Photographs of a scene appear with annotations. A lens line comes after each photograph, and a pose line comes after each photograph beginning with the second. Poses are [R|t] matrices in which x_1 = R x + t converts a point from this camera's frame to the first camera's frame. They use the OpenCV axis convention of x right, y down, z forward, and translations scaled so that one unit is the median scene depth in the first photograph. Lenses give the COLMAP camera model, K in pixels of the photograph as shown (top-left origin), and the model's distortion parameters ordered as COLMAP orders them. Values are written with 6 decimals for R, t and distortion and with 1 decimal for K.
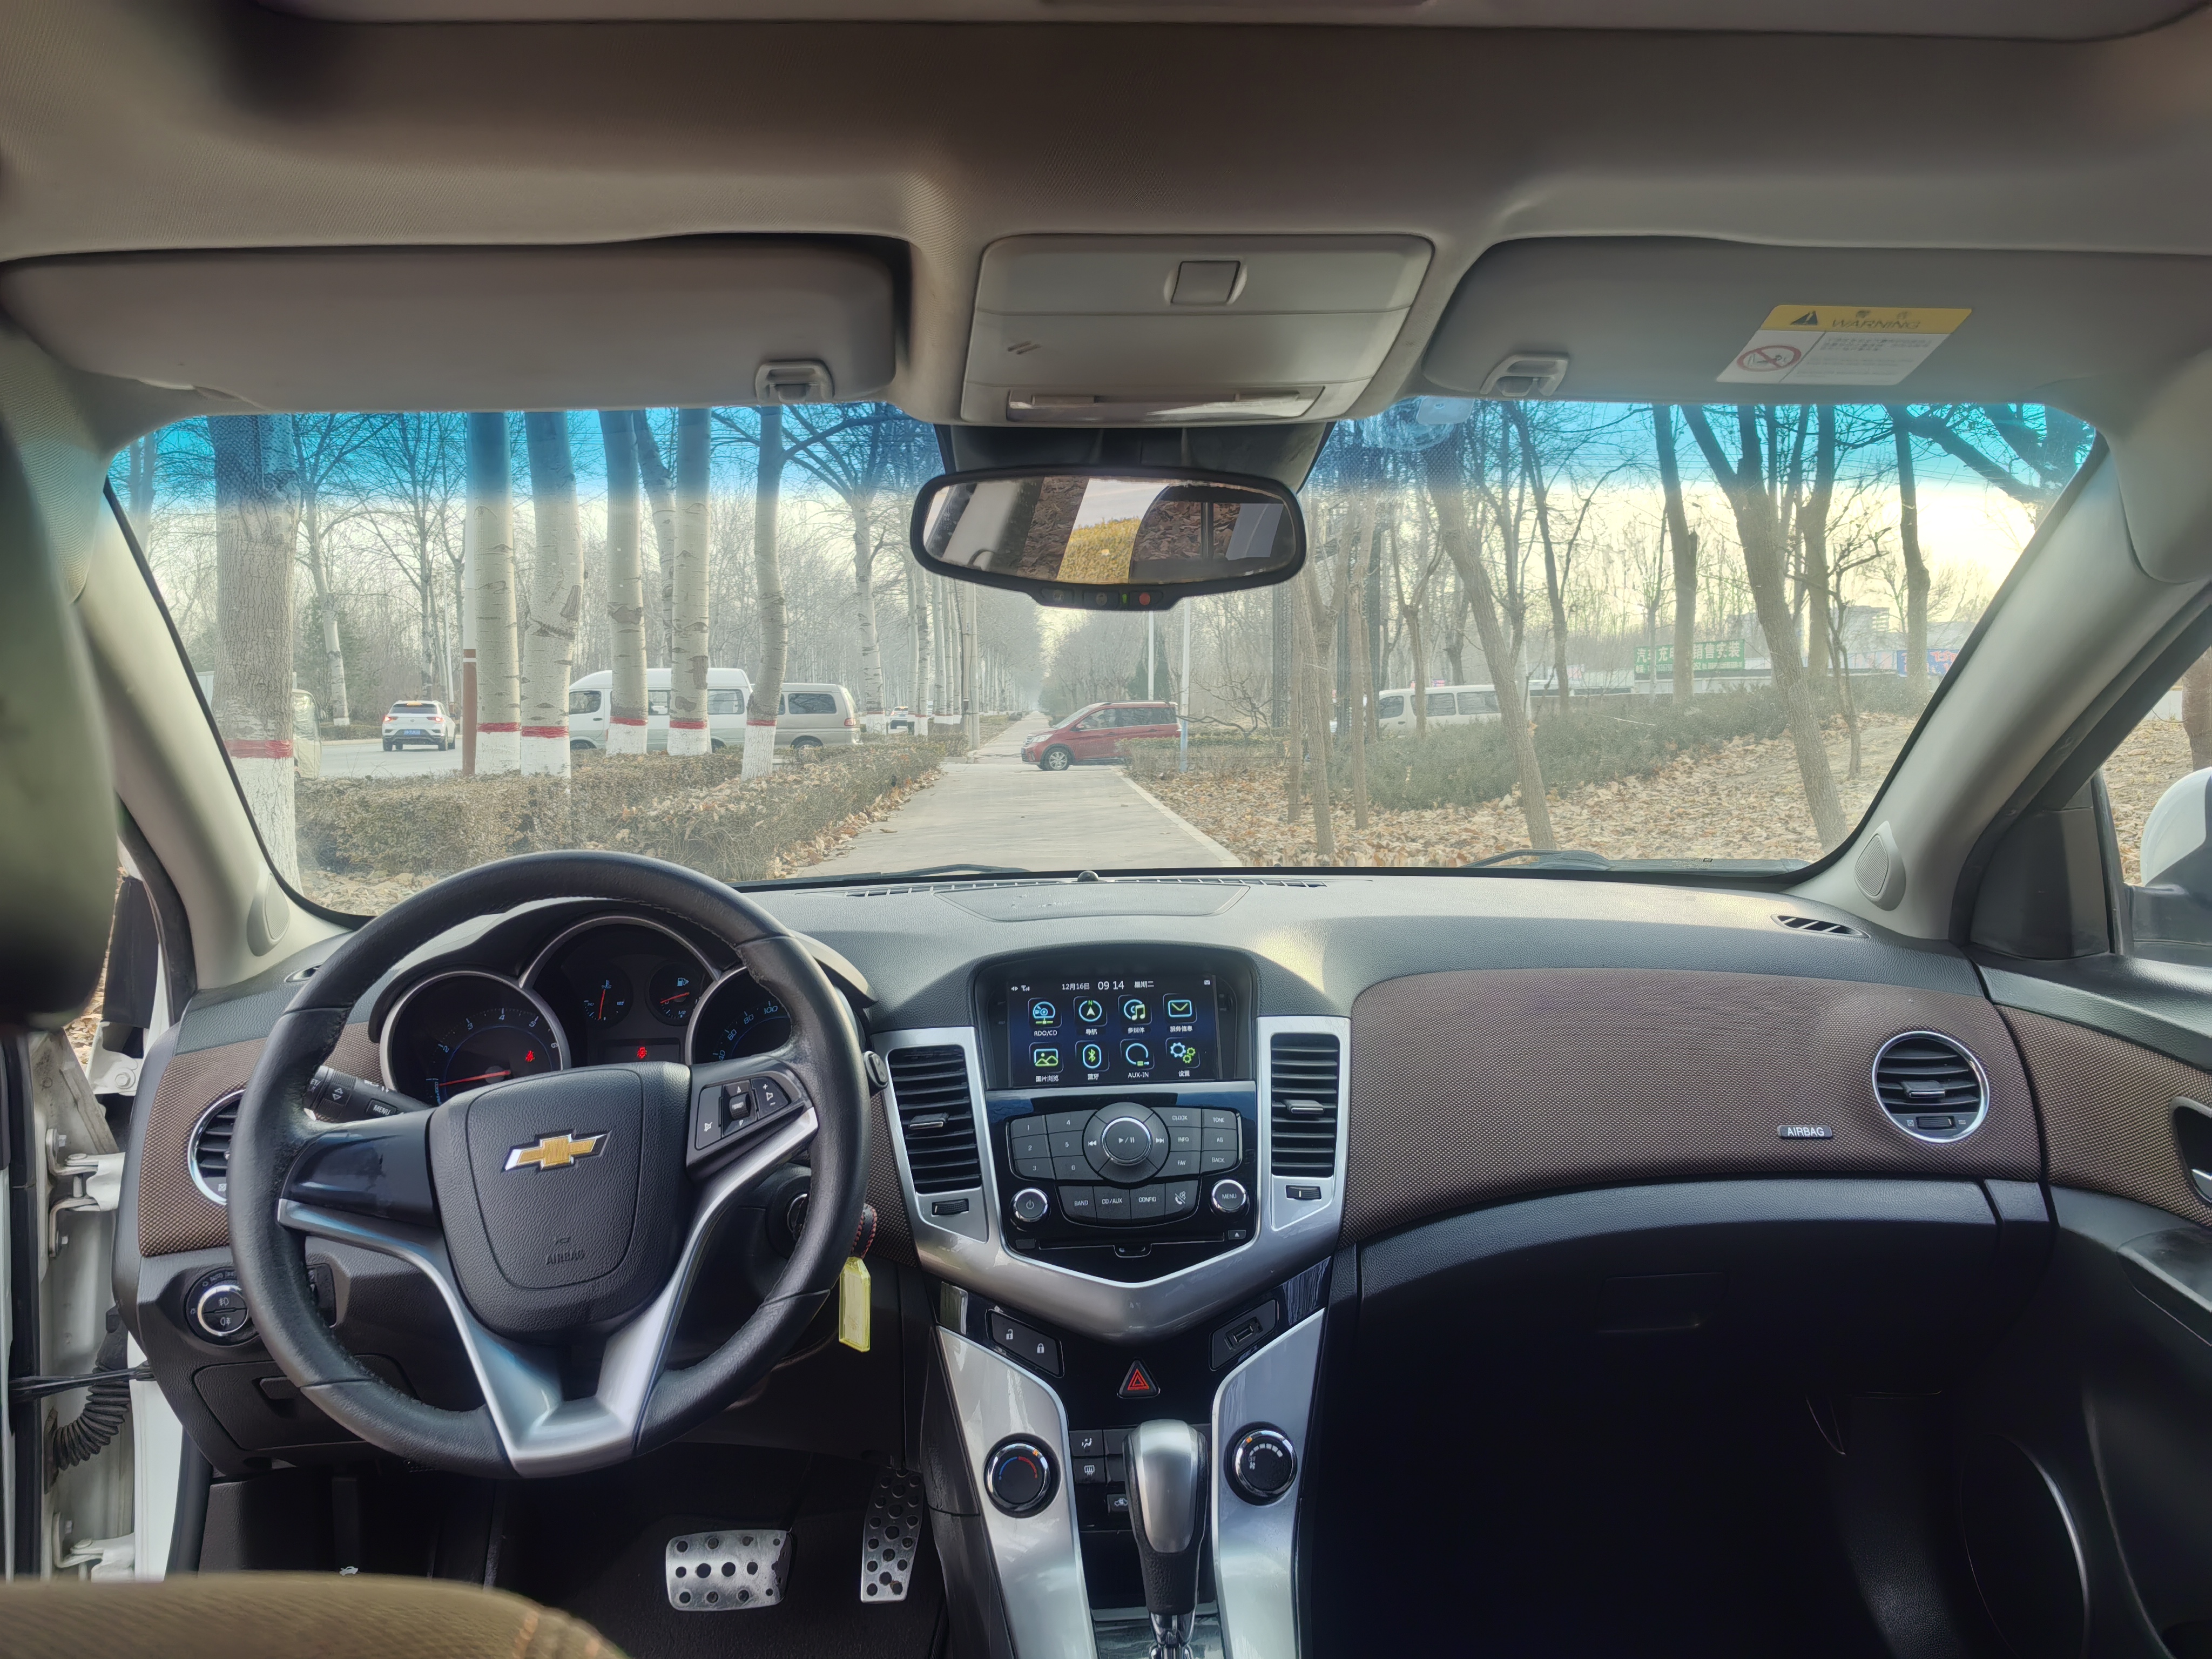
lens RADIAL K [[1765.6, 0, 1105.9], [0, 1765.6, 814.9], [0, 0, 1]] dist [0.056934, -0.085698]
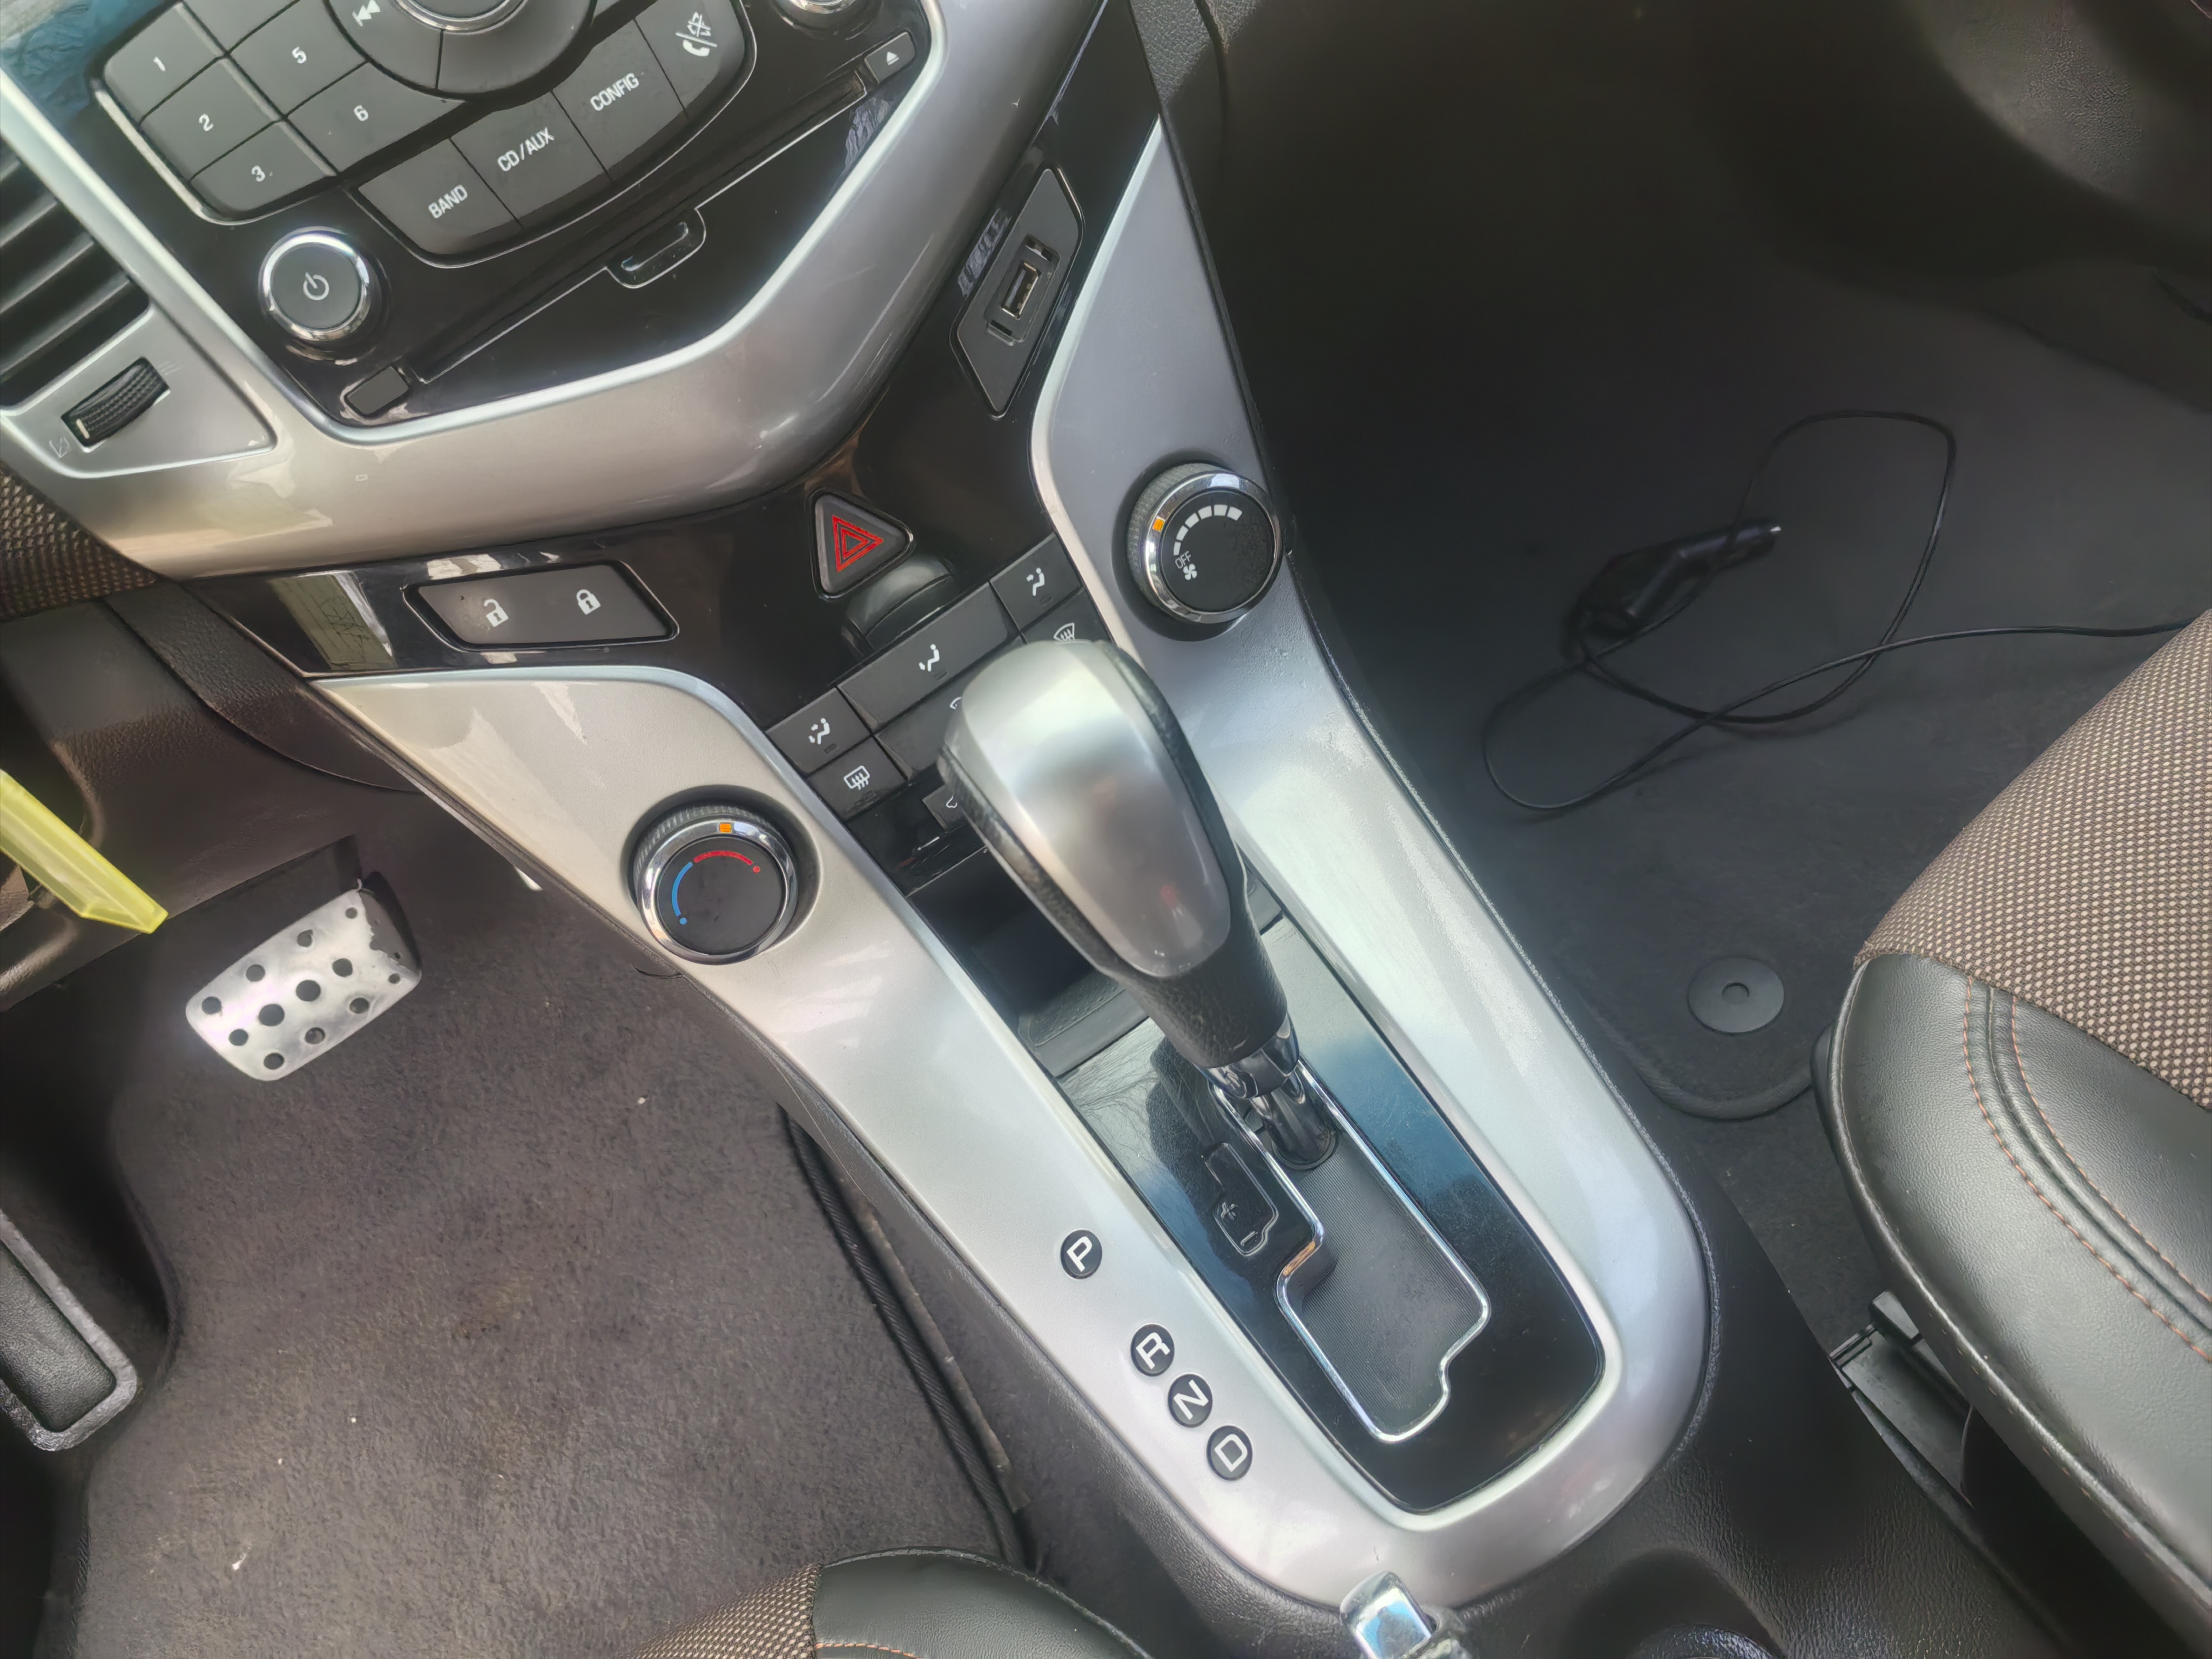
lens RADIAL K [[1765.6, 0, 1105.9], [0, 1765.6, 814.9], [0, 0, 1]] dist [0.056934, -0.085698]
pose [[0.852547, -0.520184, 0.050720, 0.013367], [0.357422, 0.651080, 0.669586, 0.105632], [-0.381330, -0.552725, 0.741001, 0.592117]]
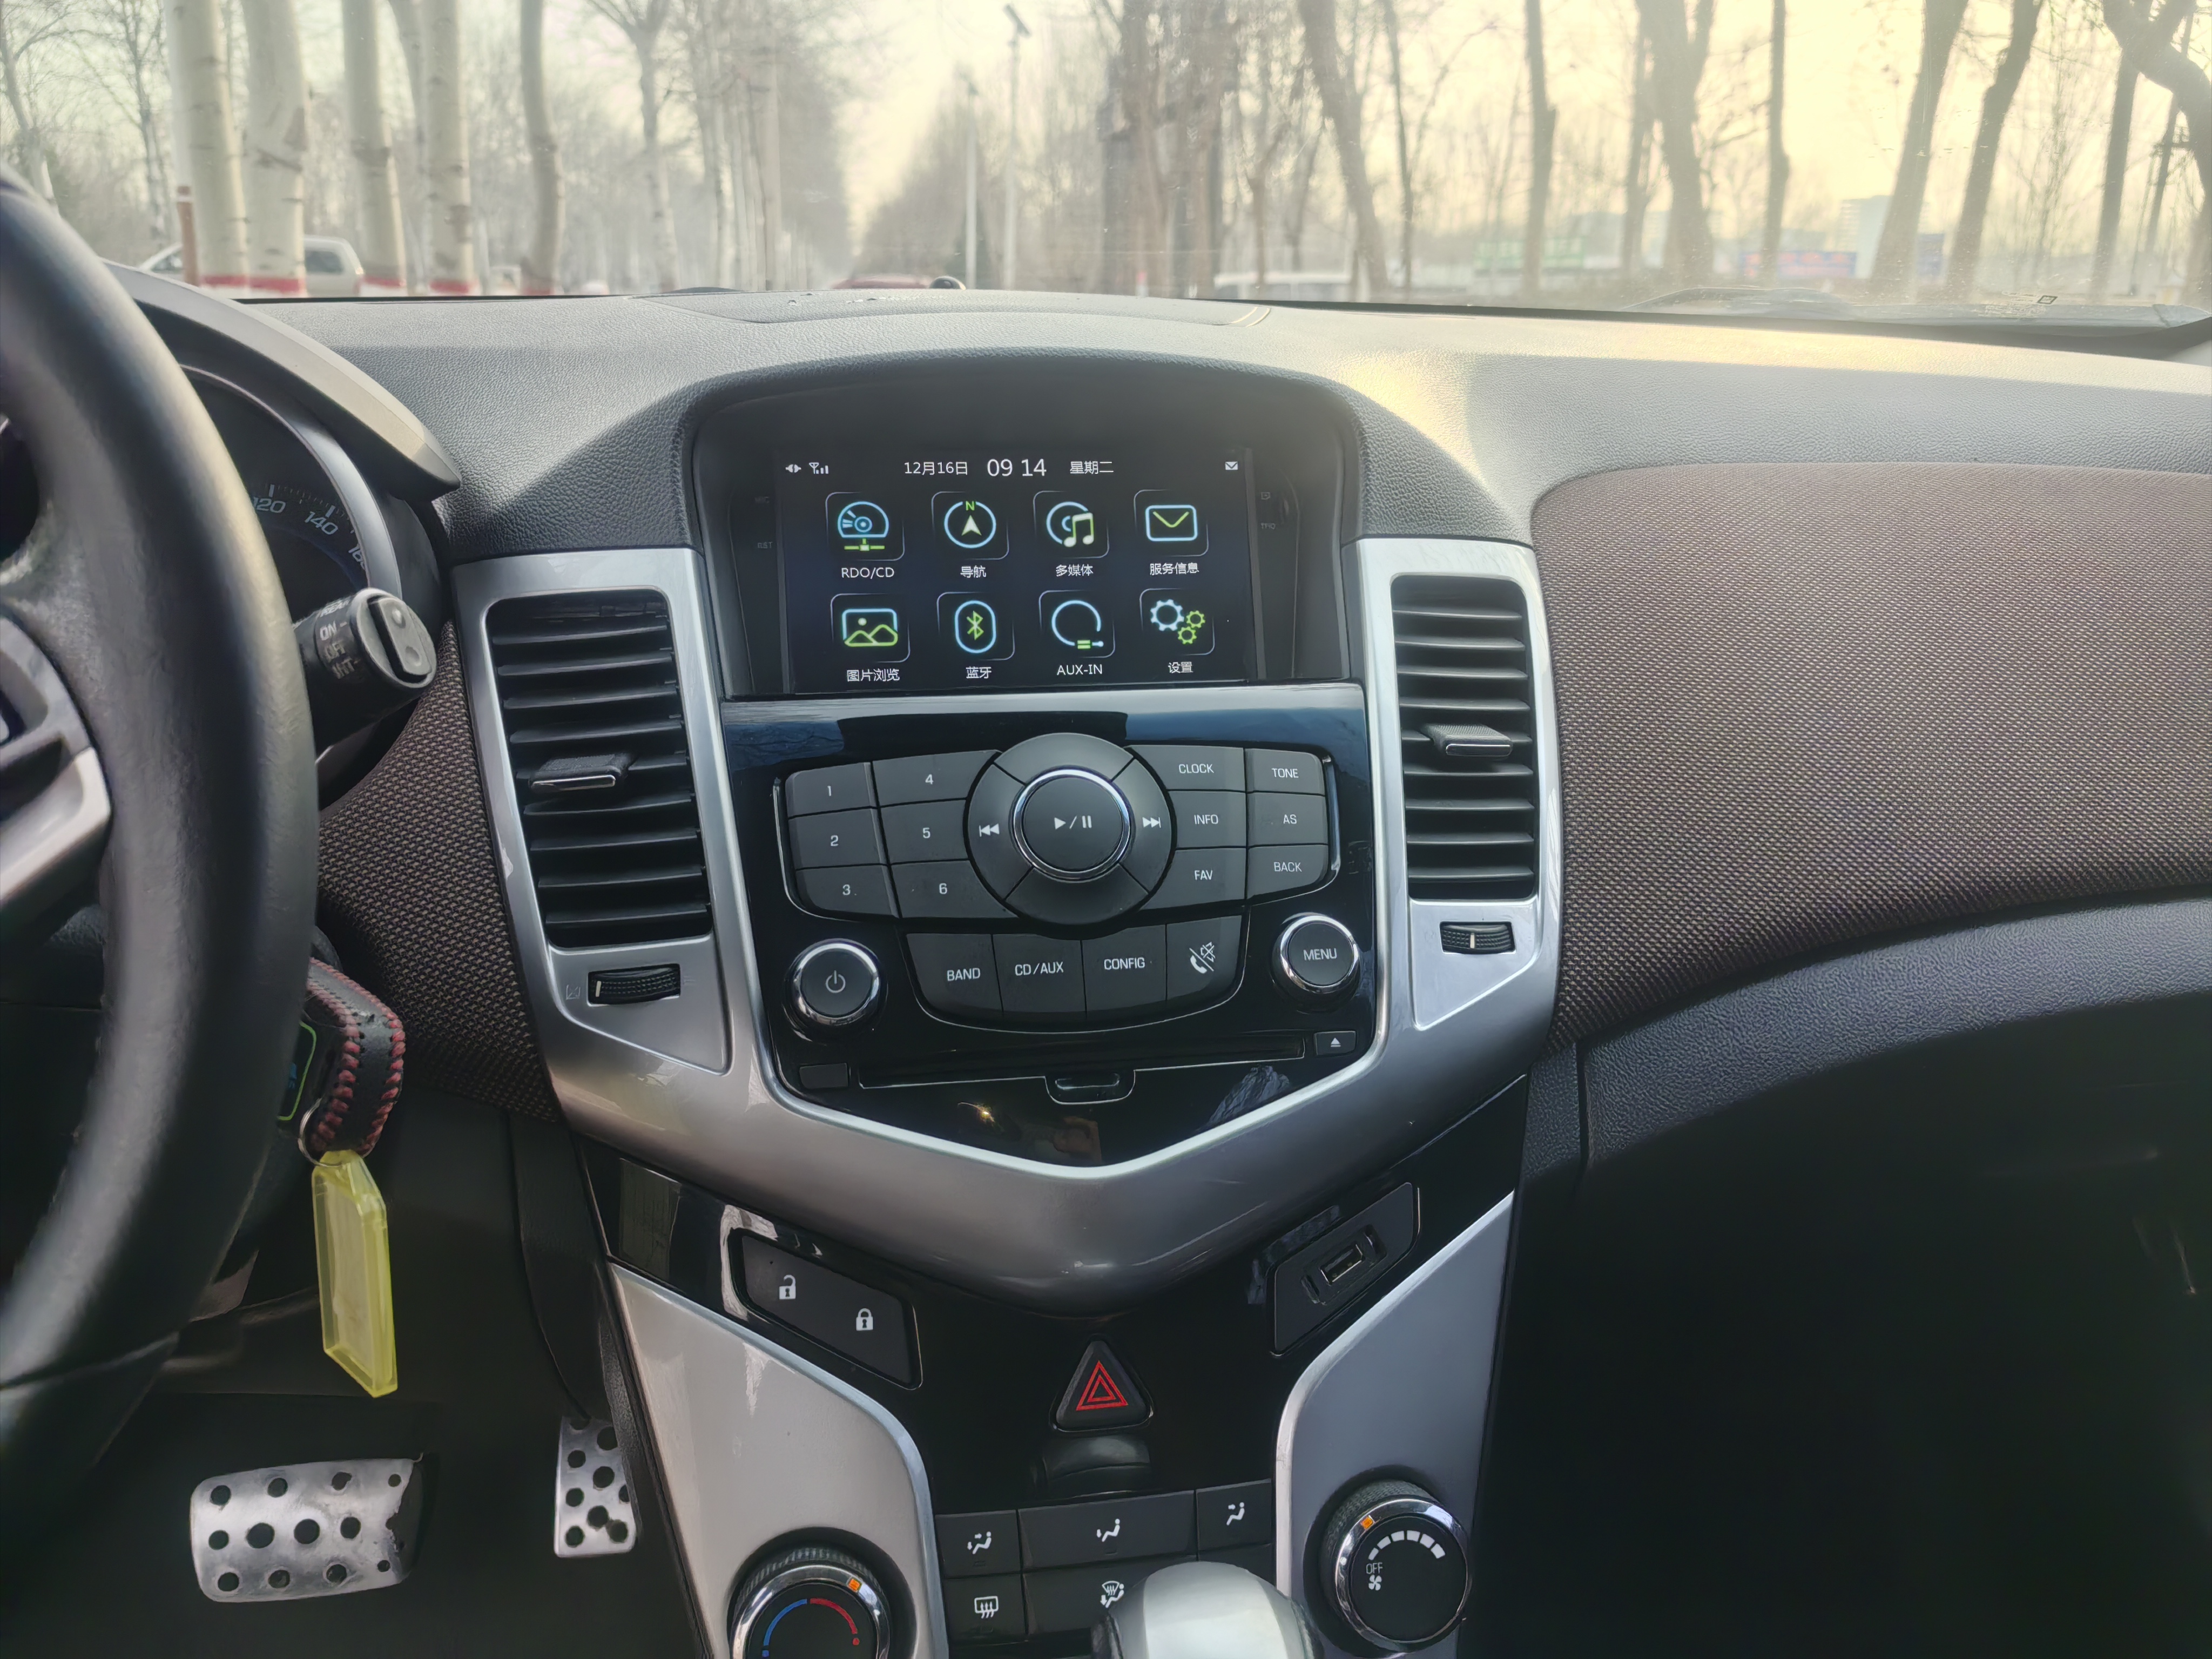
lens RADIAL K [[1765.6, 0, 1105.9], [0, 1765.6, 814.9], [0, 0, 1]] dist [0.056934, -0.085698]
pose [[0.994600, -0.001084, 0.103782, -0.021681], [-0.021664, 0.975750, 0.217813, 0.086938], [-0.101501, -0.218885, 0.970457, 0.563280]]
